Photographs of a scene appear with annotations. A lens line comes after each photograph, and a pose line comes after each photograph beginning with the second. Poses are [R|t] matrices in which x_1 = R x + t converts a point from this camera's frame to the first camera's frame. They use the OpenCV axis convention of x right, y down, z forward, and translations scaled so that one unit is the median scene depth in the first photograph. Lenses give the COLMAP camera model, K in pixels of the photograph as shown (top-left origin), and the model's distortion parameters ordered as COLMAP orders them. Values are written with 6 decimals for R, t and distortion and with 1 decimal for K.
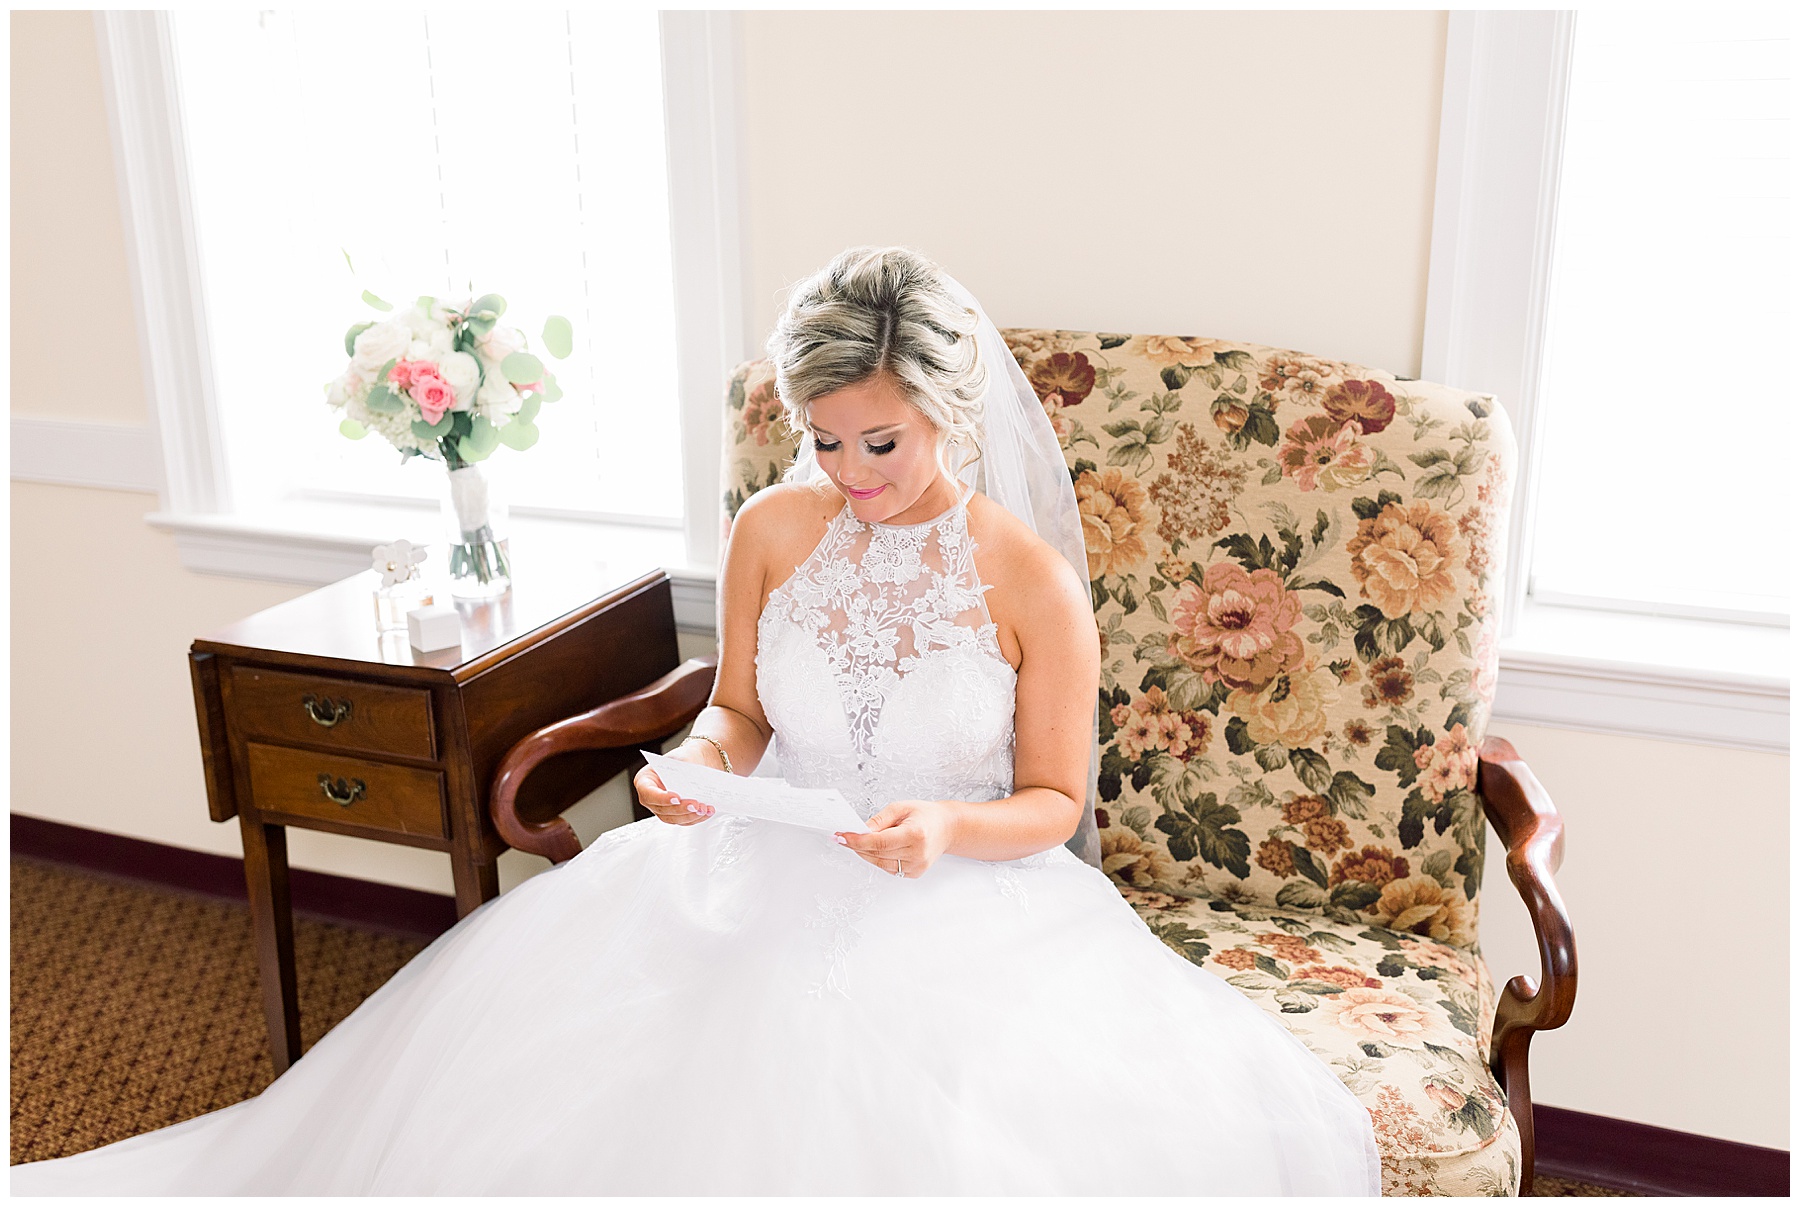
lens RADIAL K [[1887.6, 0, 928.0], [0, 1887.6, 583.3], [0, 0, 1]] dist [0.023165, 0.000000]
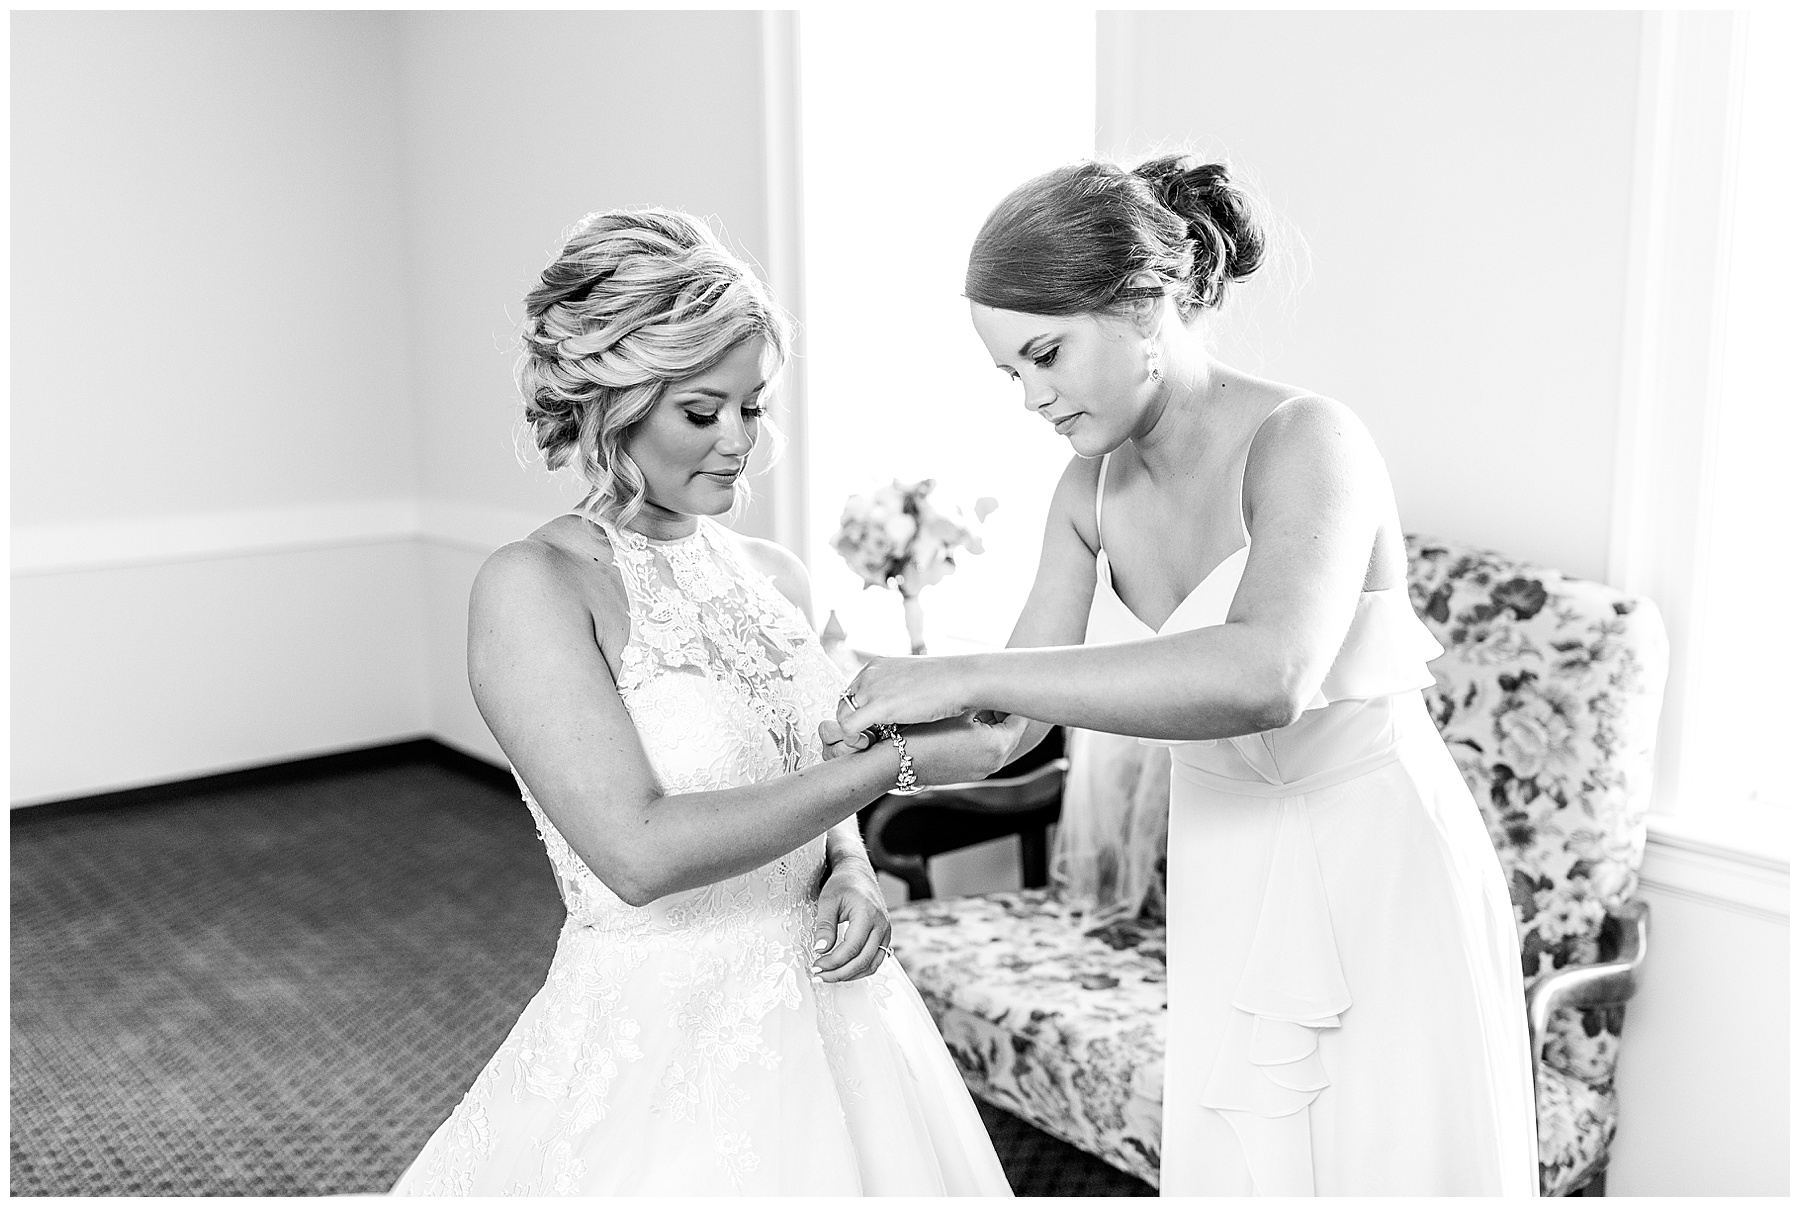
lens RADIAL K [[1887.6, 0, 898.7], [0, 1887.6, 558.7], [0, 0, 1]] dist [0.023165, 0.000000]
pose [[0.867633, 0.069139, -0.492374, 0.475289], [-0.134850, 0.985889, -0.099188, 0.053613], [0.478569, 0.152455, 0.864713, -0.232174]]
